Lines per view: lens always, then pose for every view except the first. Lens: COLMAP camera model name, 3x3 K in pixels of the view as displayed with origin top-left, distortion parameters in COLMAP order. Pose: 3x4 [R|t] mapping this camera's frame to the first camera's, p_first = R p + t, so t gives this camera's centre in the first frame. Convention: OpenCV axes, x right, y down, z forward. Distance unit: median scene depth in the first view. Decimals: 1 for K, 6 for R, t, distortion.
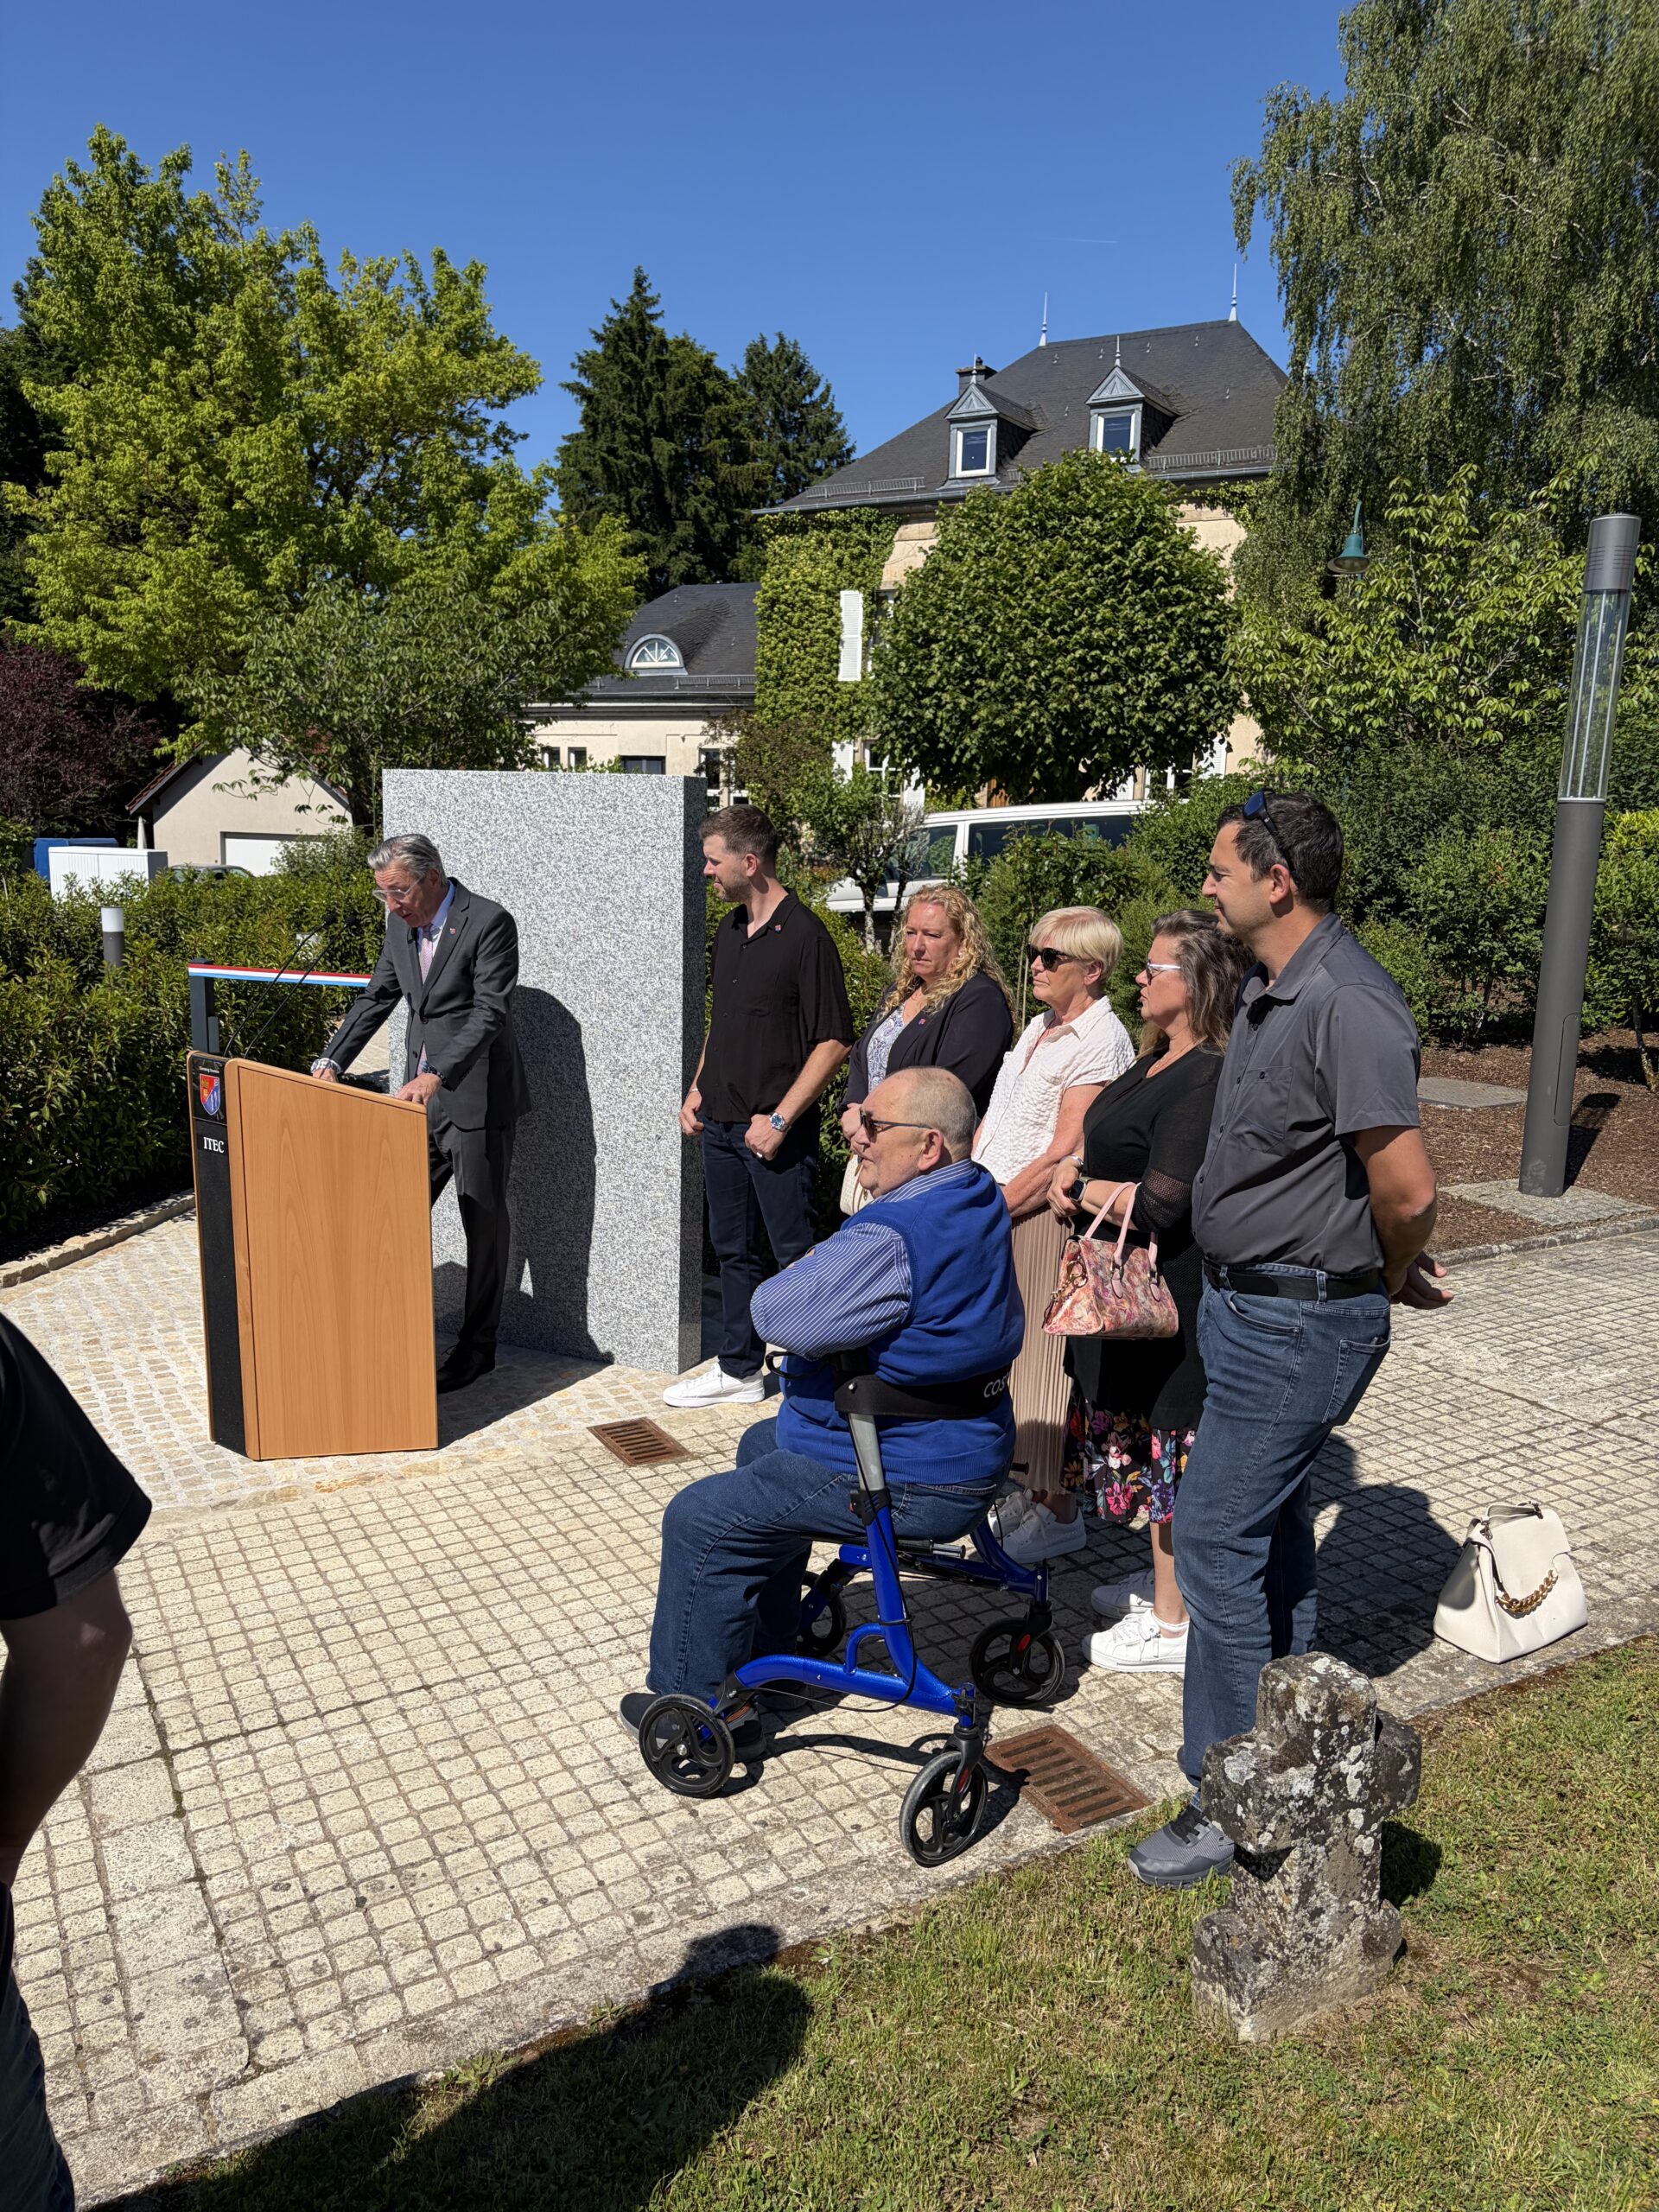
lens RADIAL K [[1687.4, 0, 825.8], [0, 1687.4, 1108.9], [0, 0, 1]] dist [0.028084, -0.004847]
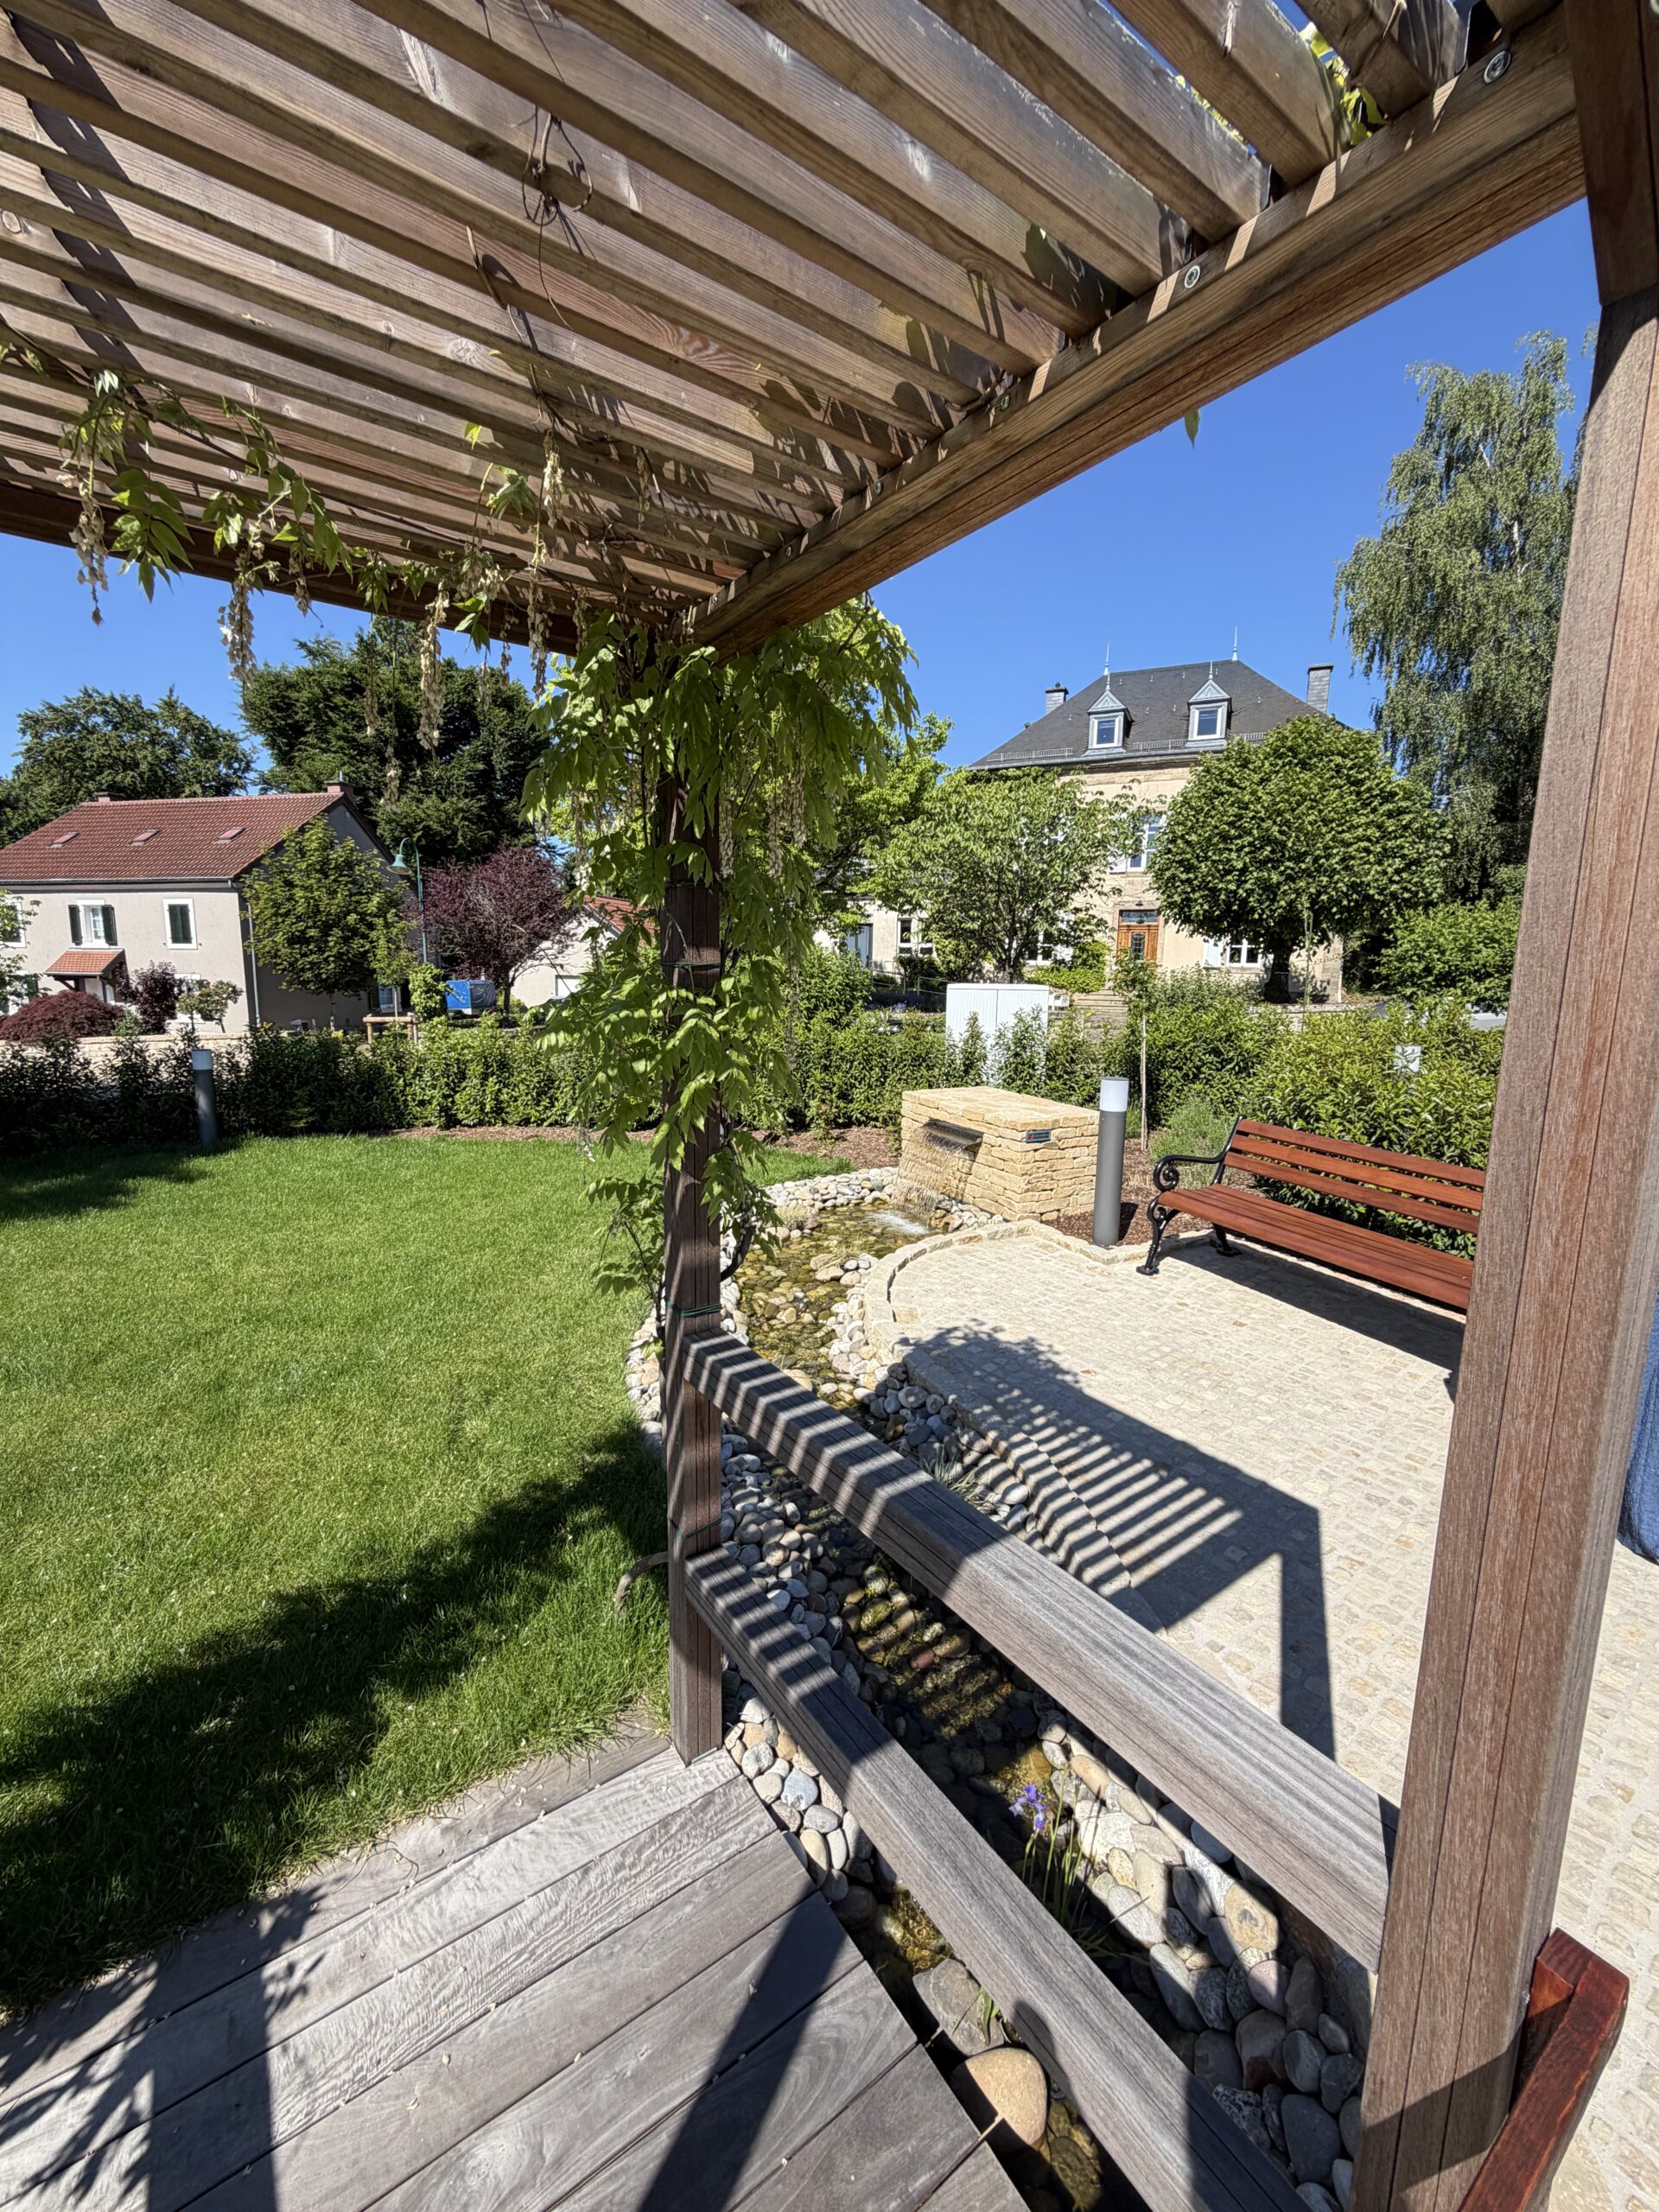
lens RADIAL K [[887.4, 0, 826.5], [0, 887.4, 1103.2], [0, 0, 1]] dist [-0.000669, 0.000940]
pose [[0.993009, -0.030937, 0.113914, -0.281320], [0.032577, 0.999390, -0.012559, -0.035020], [-0.113456, 0.016183, 0.993411, 0.200786]]
